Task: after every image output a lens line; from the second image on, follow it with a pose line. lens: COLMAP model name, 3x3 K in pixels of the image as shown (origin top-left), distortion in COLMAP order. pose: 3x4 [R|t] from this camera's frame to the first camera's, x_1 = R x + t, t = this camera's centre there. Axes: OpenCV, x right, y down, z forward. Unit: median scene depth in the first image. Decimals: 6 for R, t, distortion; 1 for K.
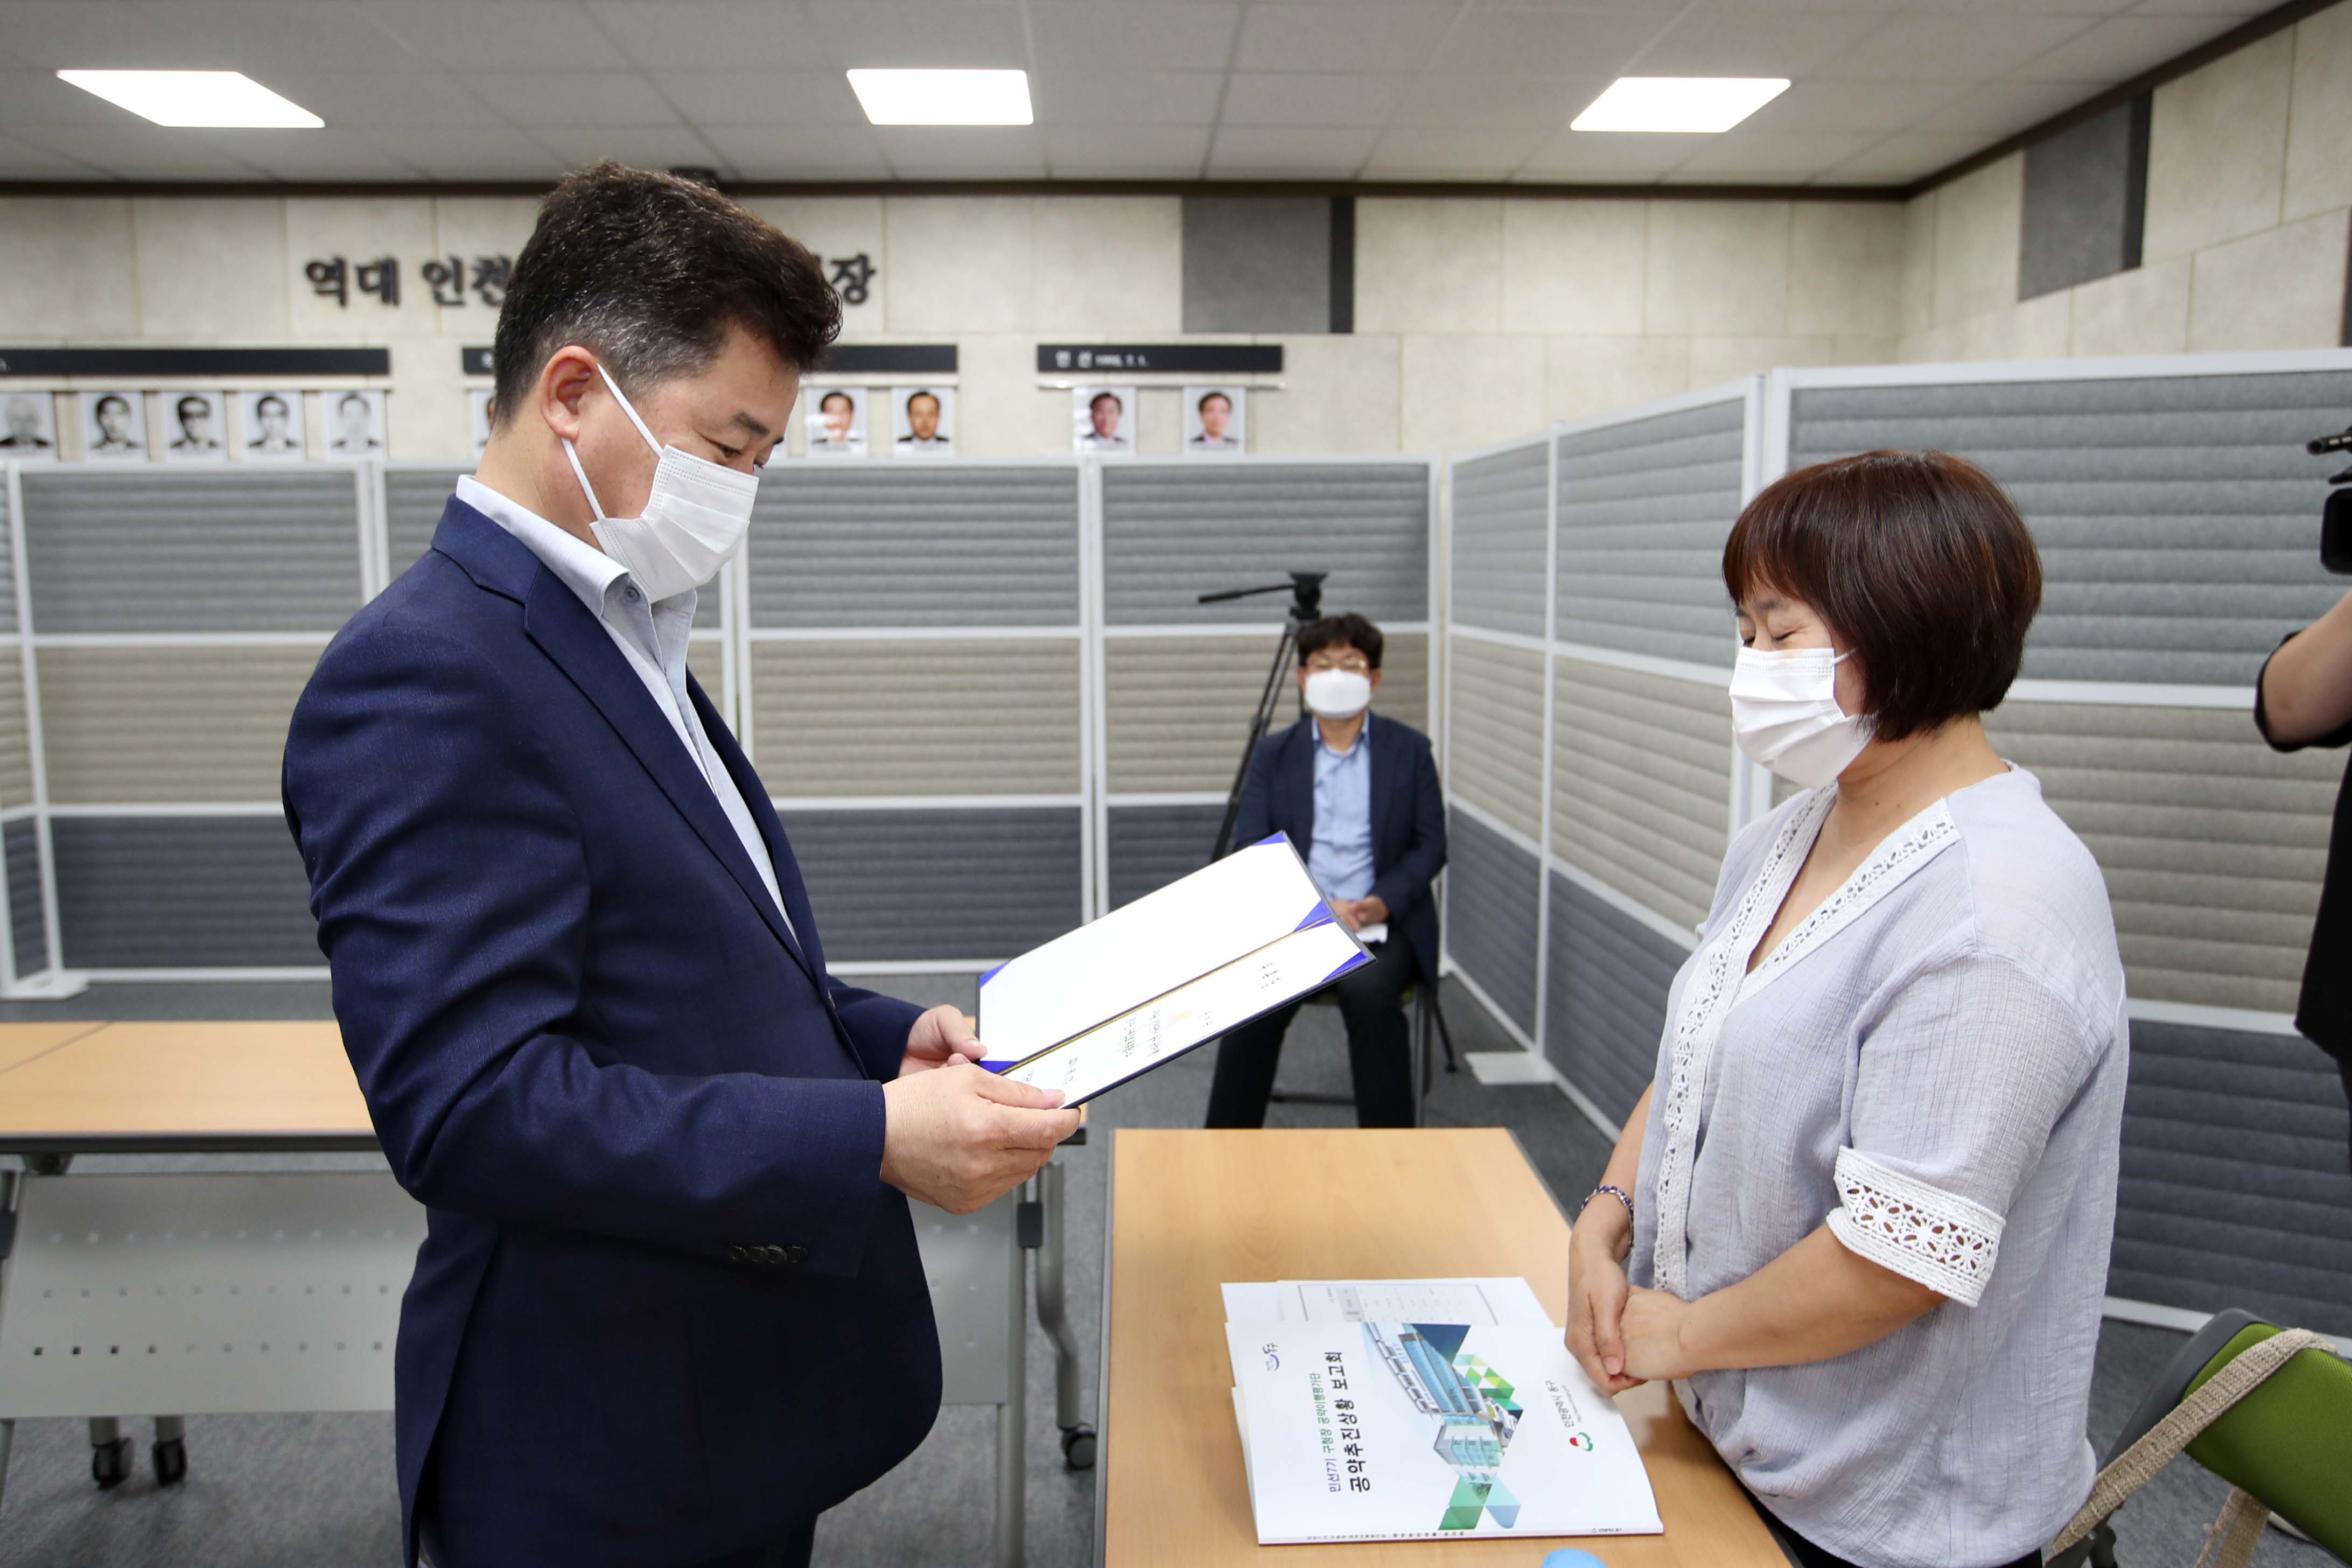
lens RADIAL K [[1564.2, 0, 1173.5], [0, 1564.2, 695.2], [0, 0, 1]] dist [-0.003869, -0.000615]
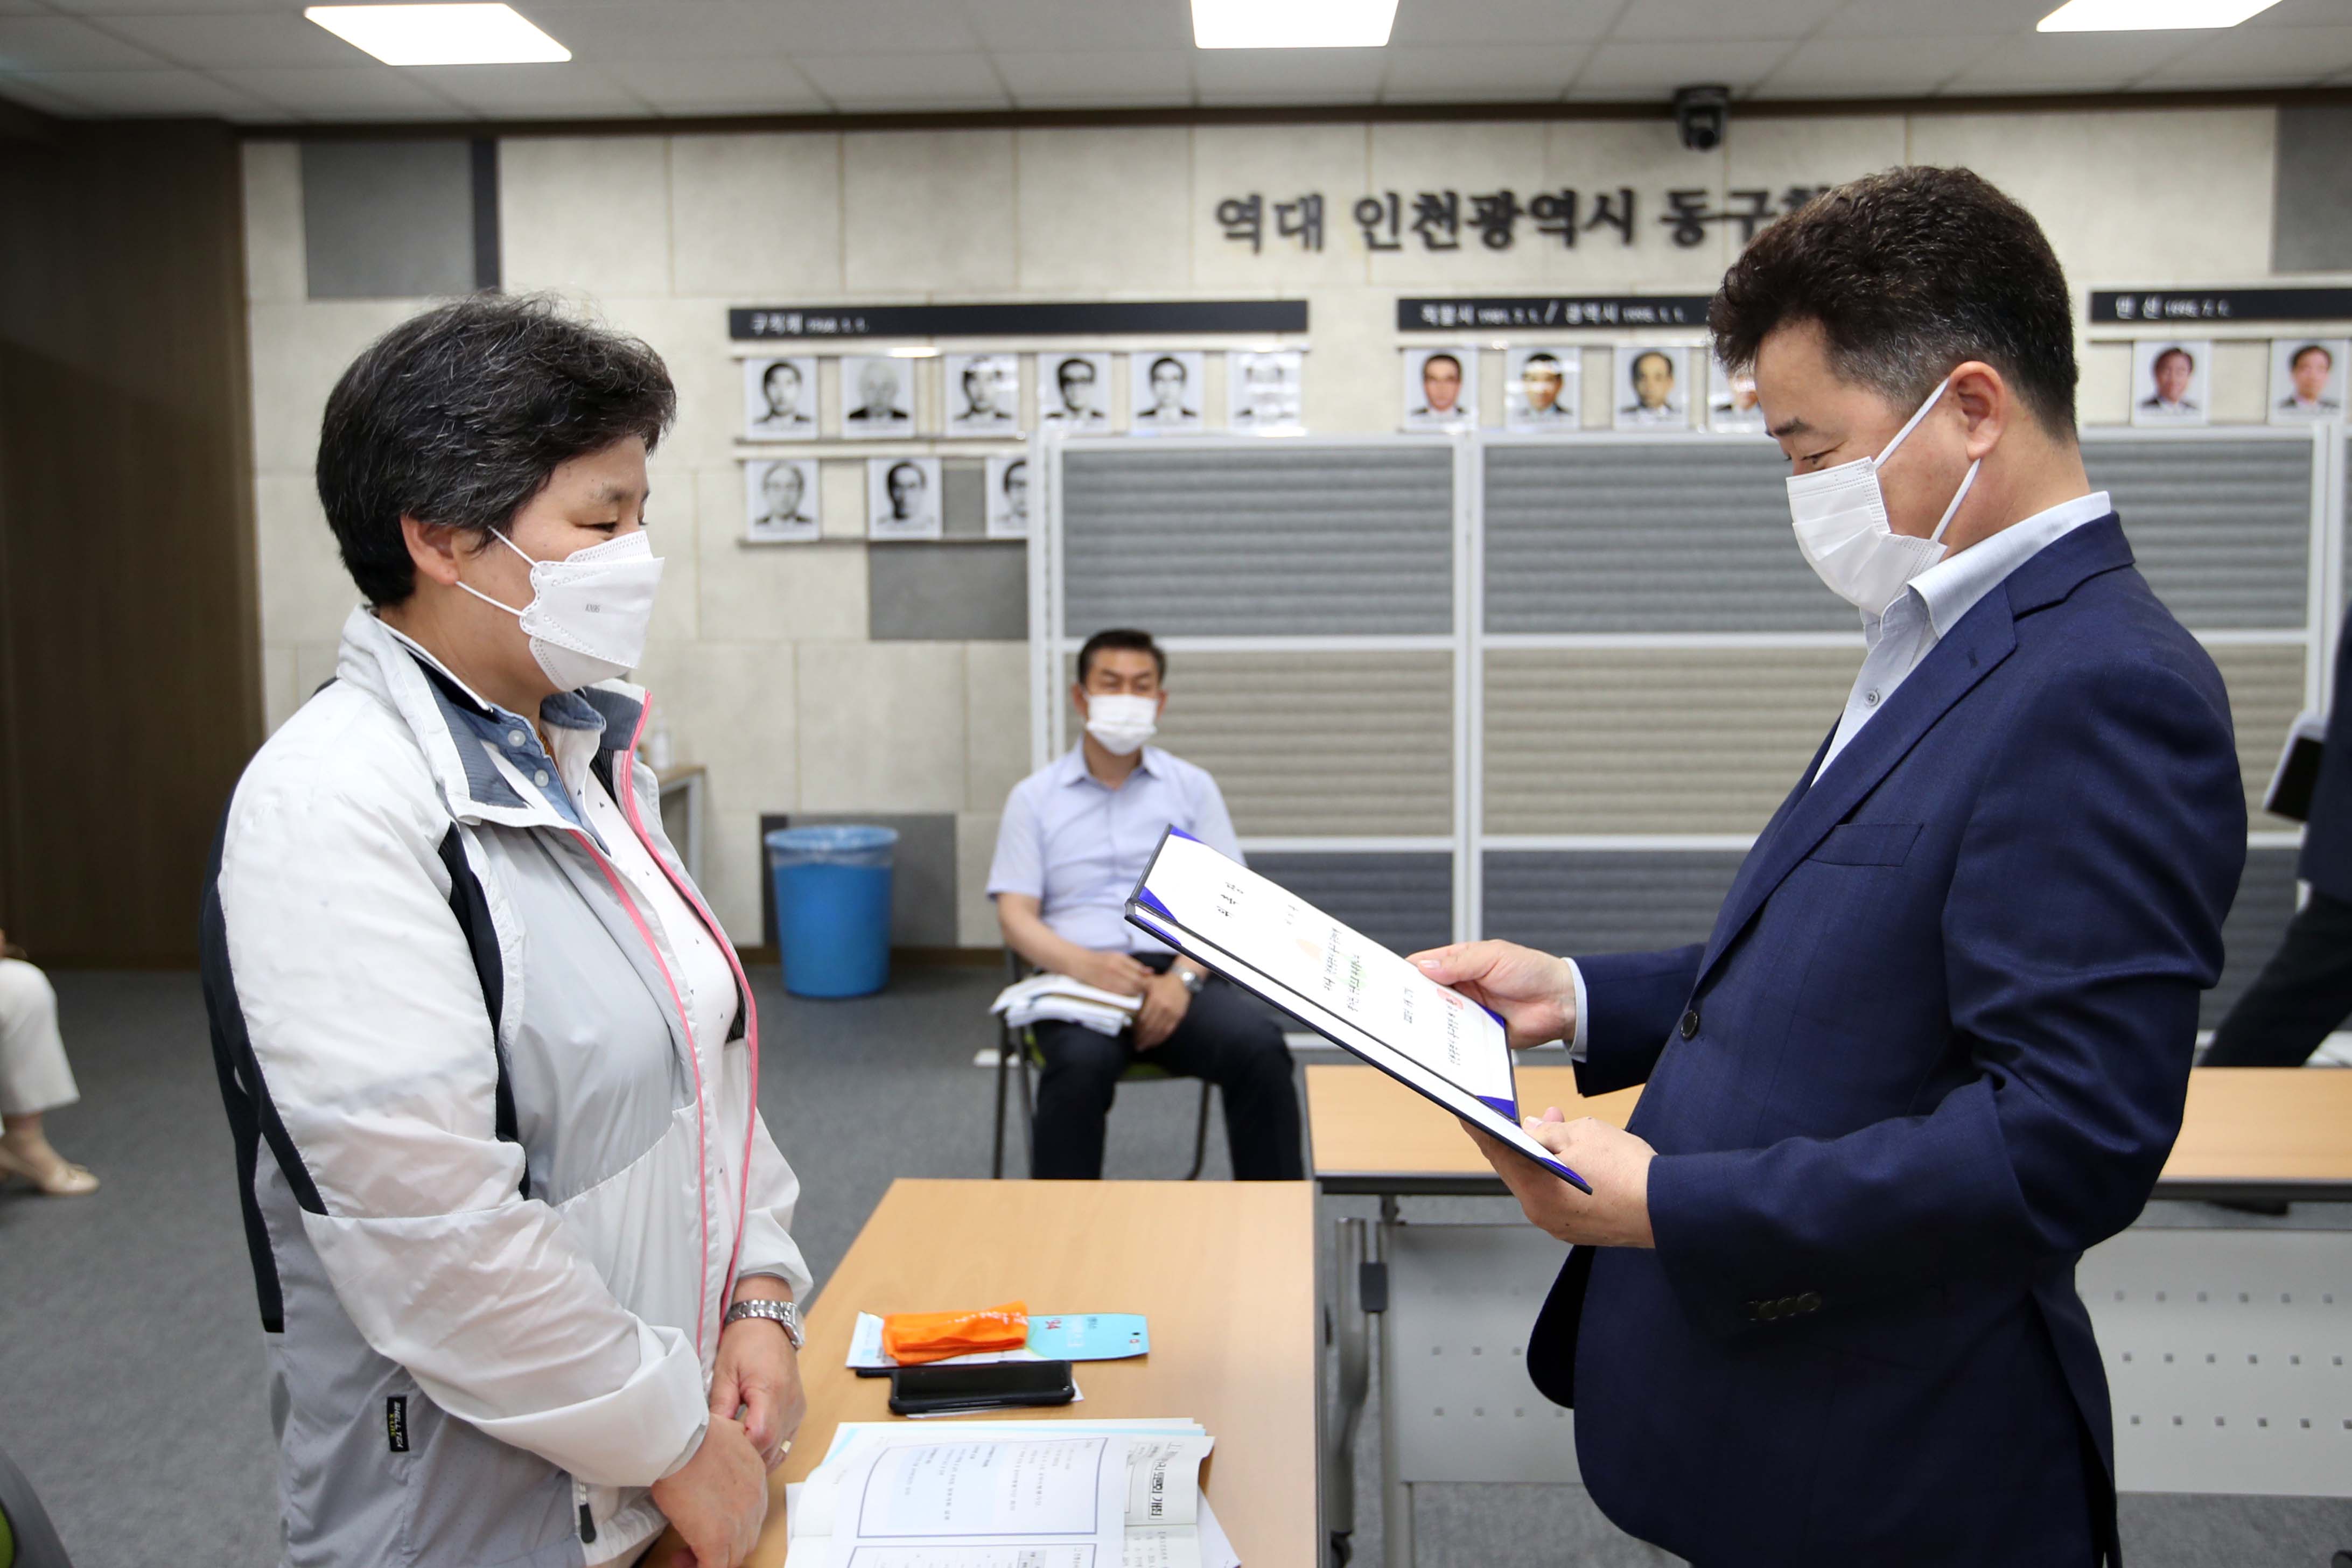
lens RADIAL K [[1862.1, 0, 1123.9], [0, 1862.1, 698.3], [0, 0, 1]] dist [-0.008766, 0.010896]
pose [[0.997759, 0.004331, -0.066776, -0.533653], [-0.005056, 0.999930, -0.010689, 0.003785], [0.066725, 0.011003, 0.997711, -0.008329]]
